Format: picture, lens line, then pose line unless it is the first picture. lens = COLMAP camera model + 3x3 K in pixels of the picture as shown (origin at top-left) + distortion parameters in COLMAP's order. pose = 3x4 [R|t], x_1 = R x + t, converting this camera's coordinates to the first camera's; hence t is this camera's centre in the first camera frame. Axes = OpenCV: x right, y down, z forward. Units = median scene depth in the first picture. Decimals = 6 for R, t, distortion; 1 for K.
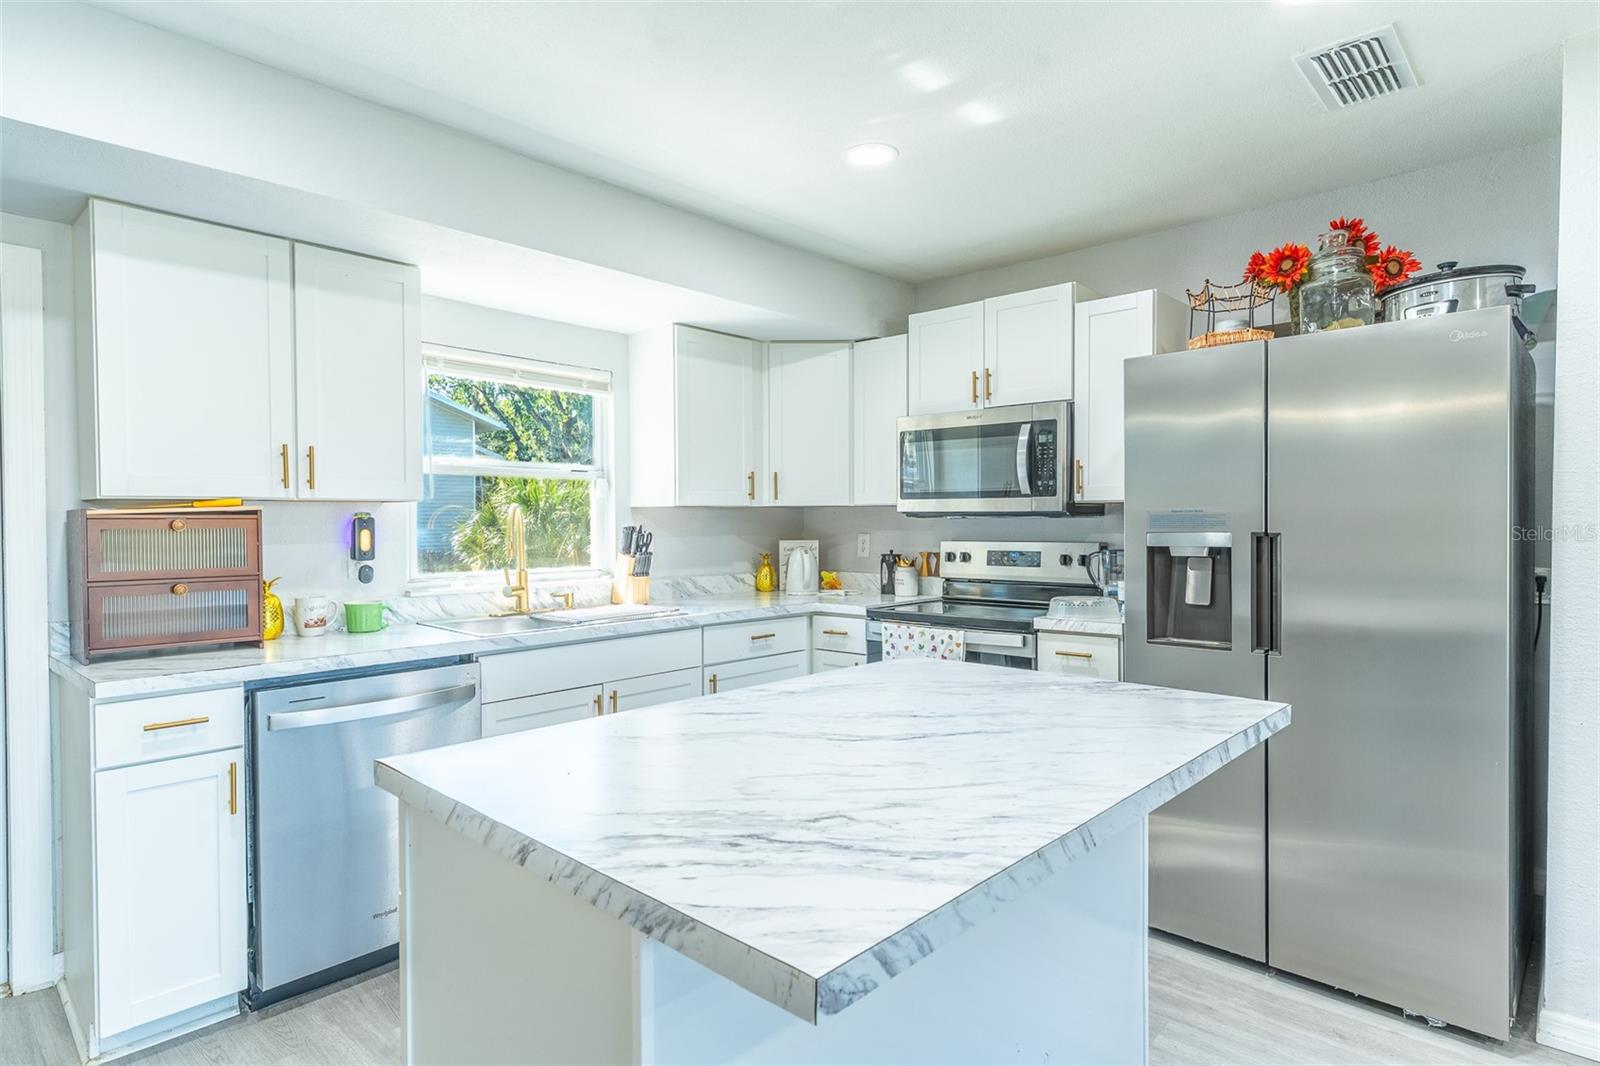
lens RADIAL K [[857.5, 0, 798.9], [0, 857.5, 531.5], [0, 0, 1]] dist [0.006606, 0.000589]
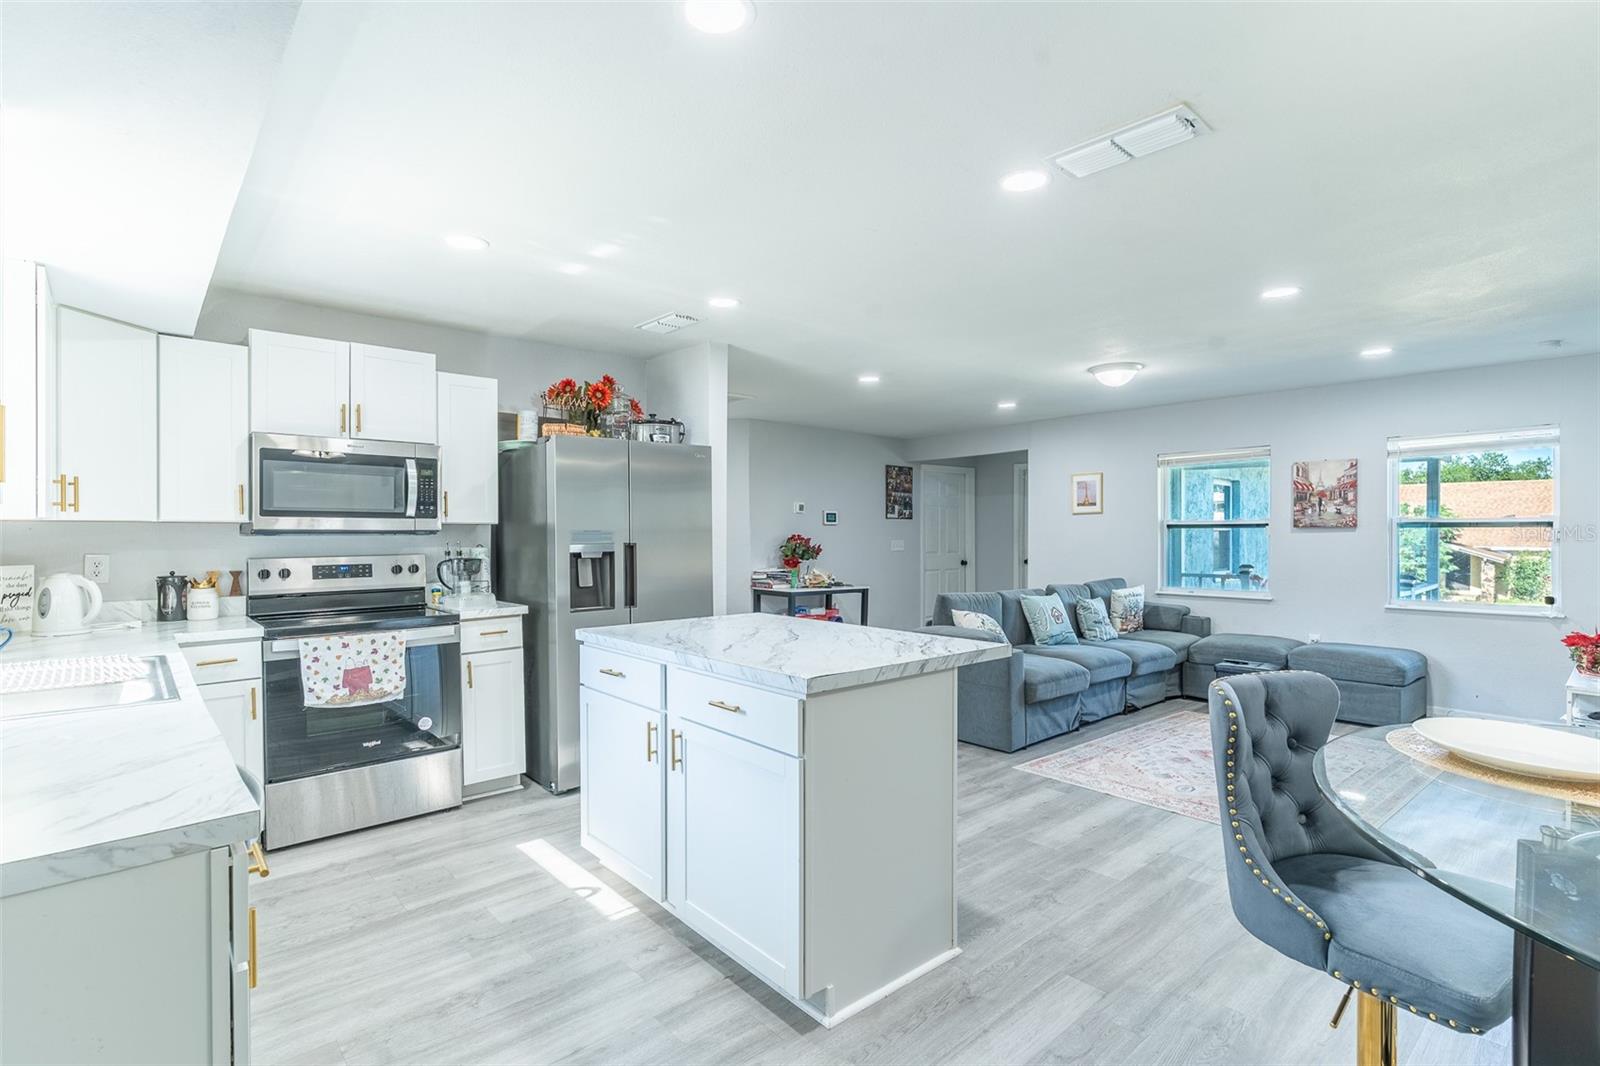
lens RADIAL K [[763.4, 0, 794.1], [0, 763.4, 538.1], [0, 0, 1]] dist [0.005455, -0.000159]
pose [[0.102577, -0.004066, 0.994717, -0.772406], [0.015650, 0.999874, 0.002473, -0.006230], [-0.994602, 0.015313, 0.102628, 0.338474]]
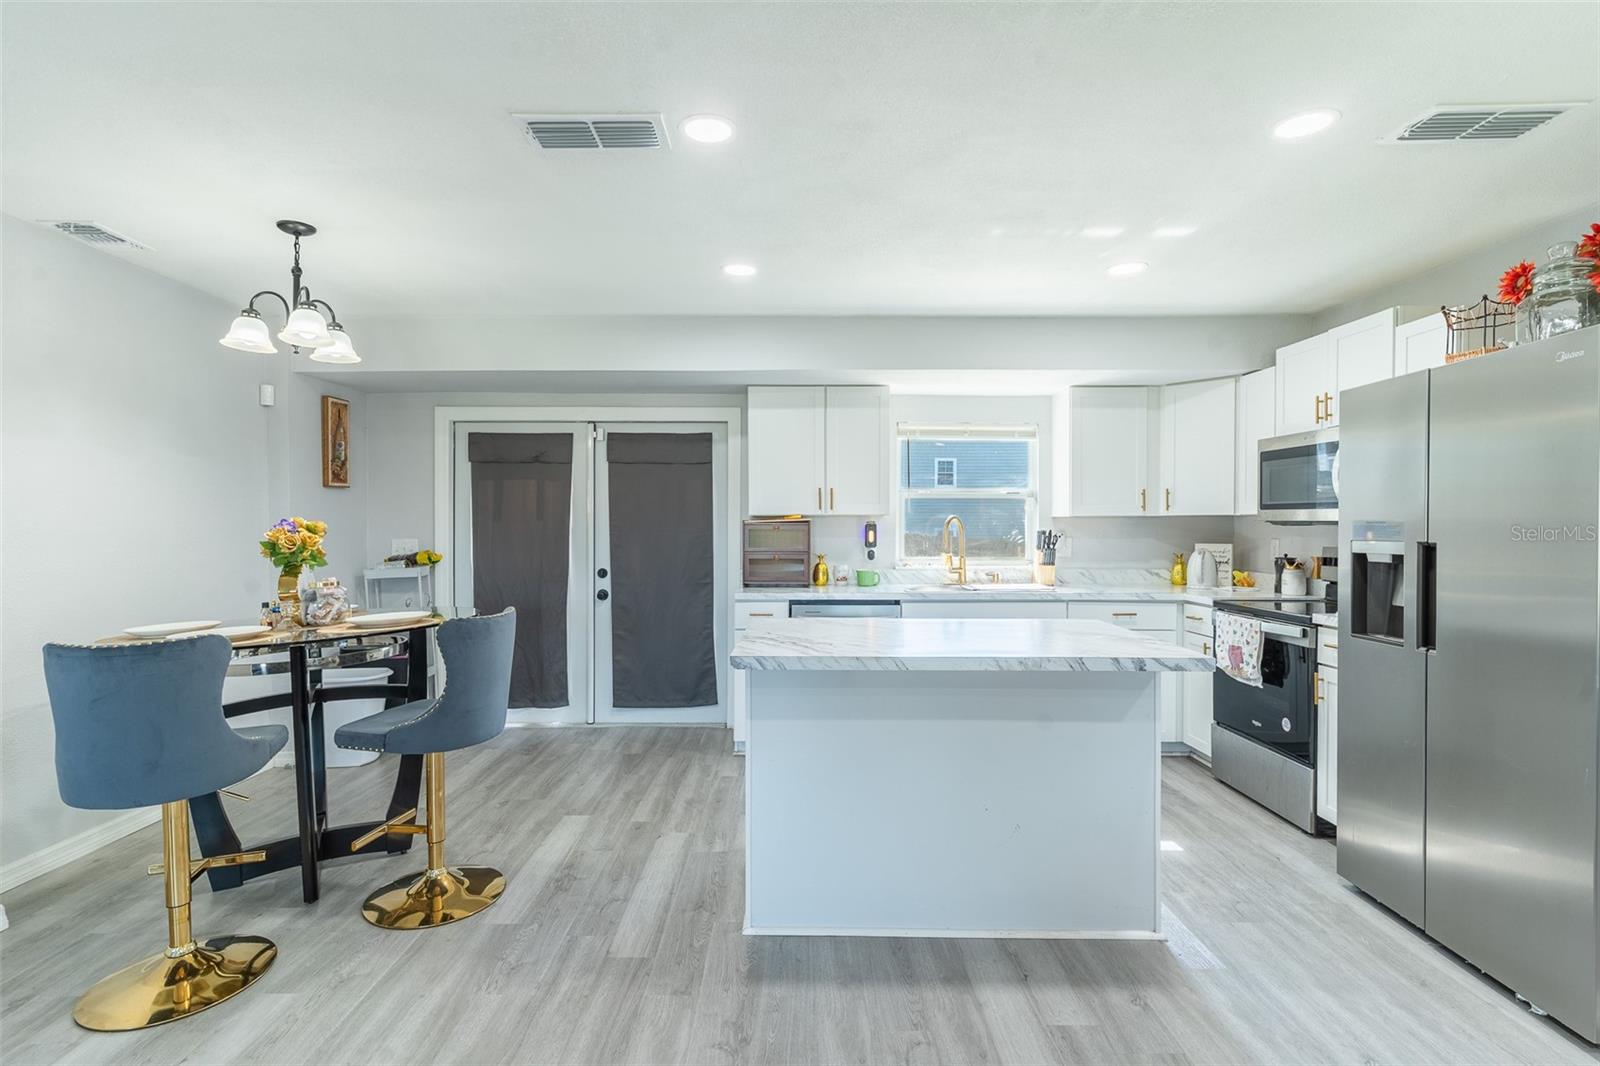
lens RADIAL K [[763.4, 0, 789.0], [0, 763.4, 531.0], [0, 0, 1]] dist [0.005455, -0.000159]
pose [[0.673649, 0.011590, -0.738960, 0.513846], [-0.013485, 0.999903, 0.003389, -0.004061], [0.738928, 0.007682, 0.673740, -0.198844]]
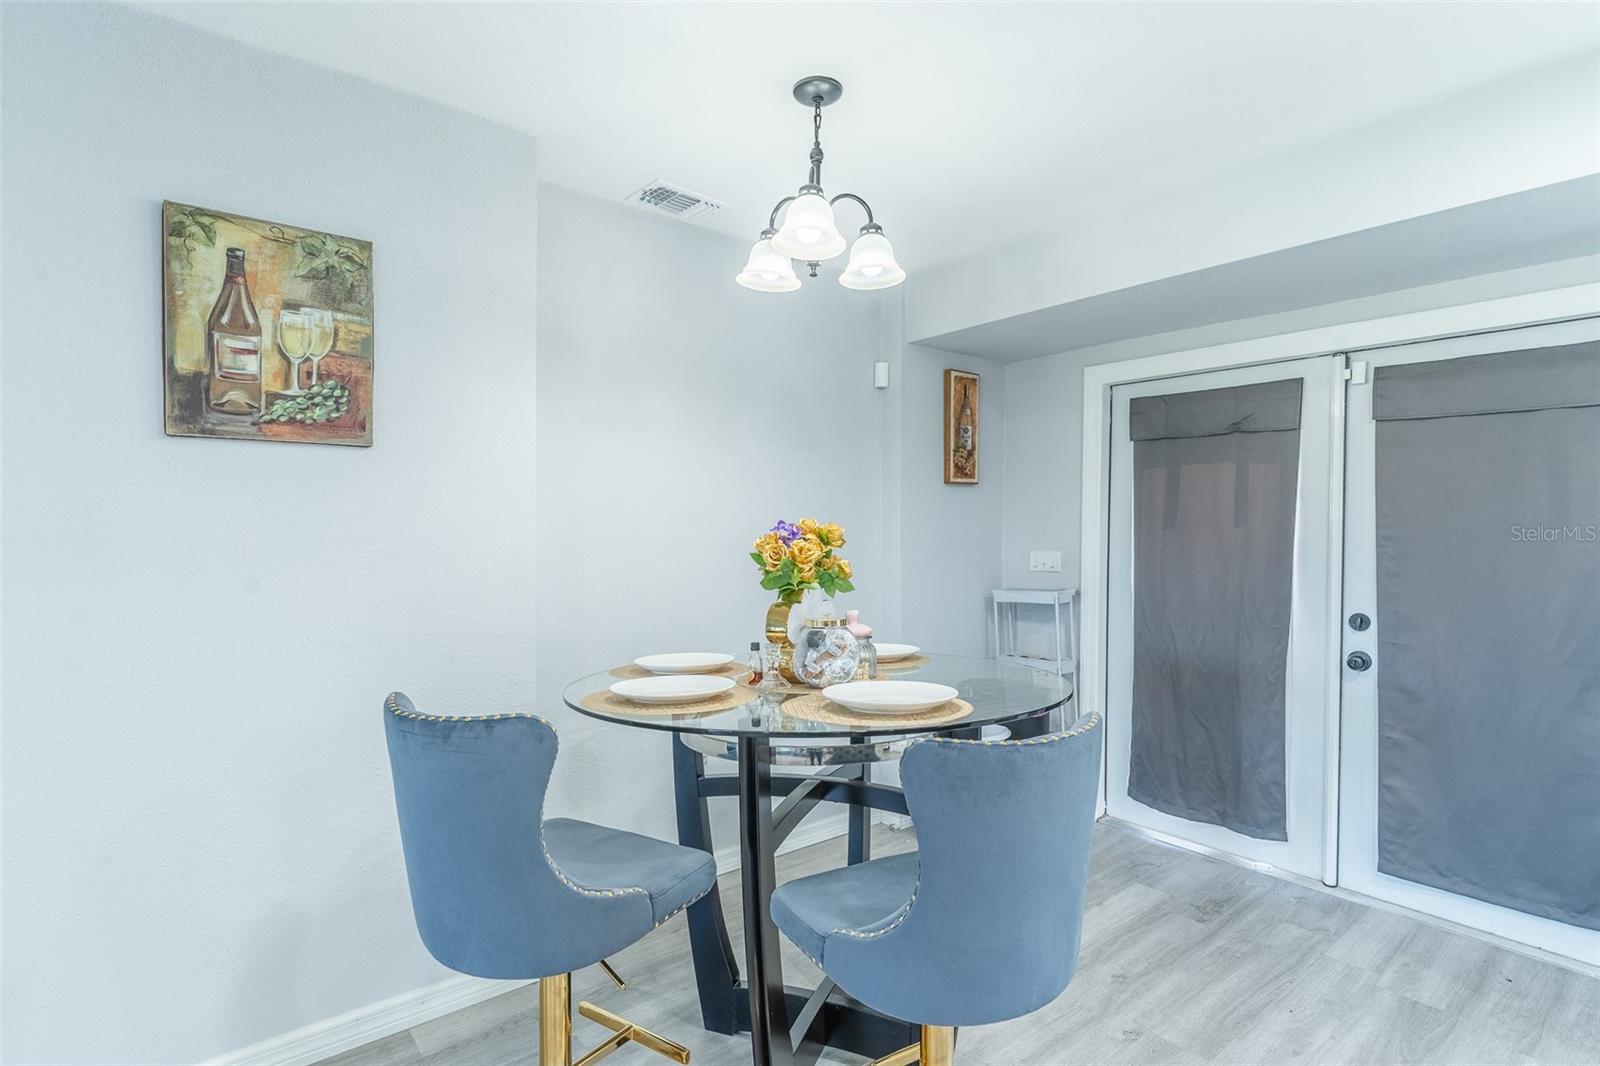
lens RADIAL K [[785.1, 0, 793.4], [0, 785.1, 535.0], [0, 0, 1]] dist [-0.005179, 0.001390]
pose [[-0.139568, 0.009384, -0.990168, 0.096585], [-0.021723, 0.999685, 0.012536, -0.003439], [0.989974, 0.023259, -0.139320, 0.043881]]
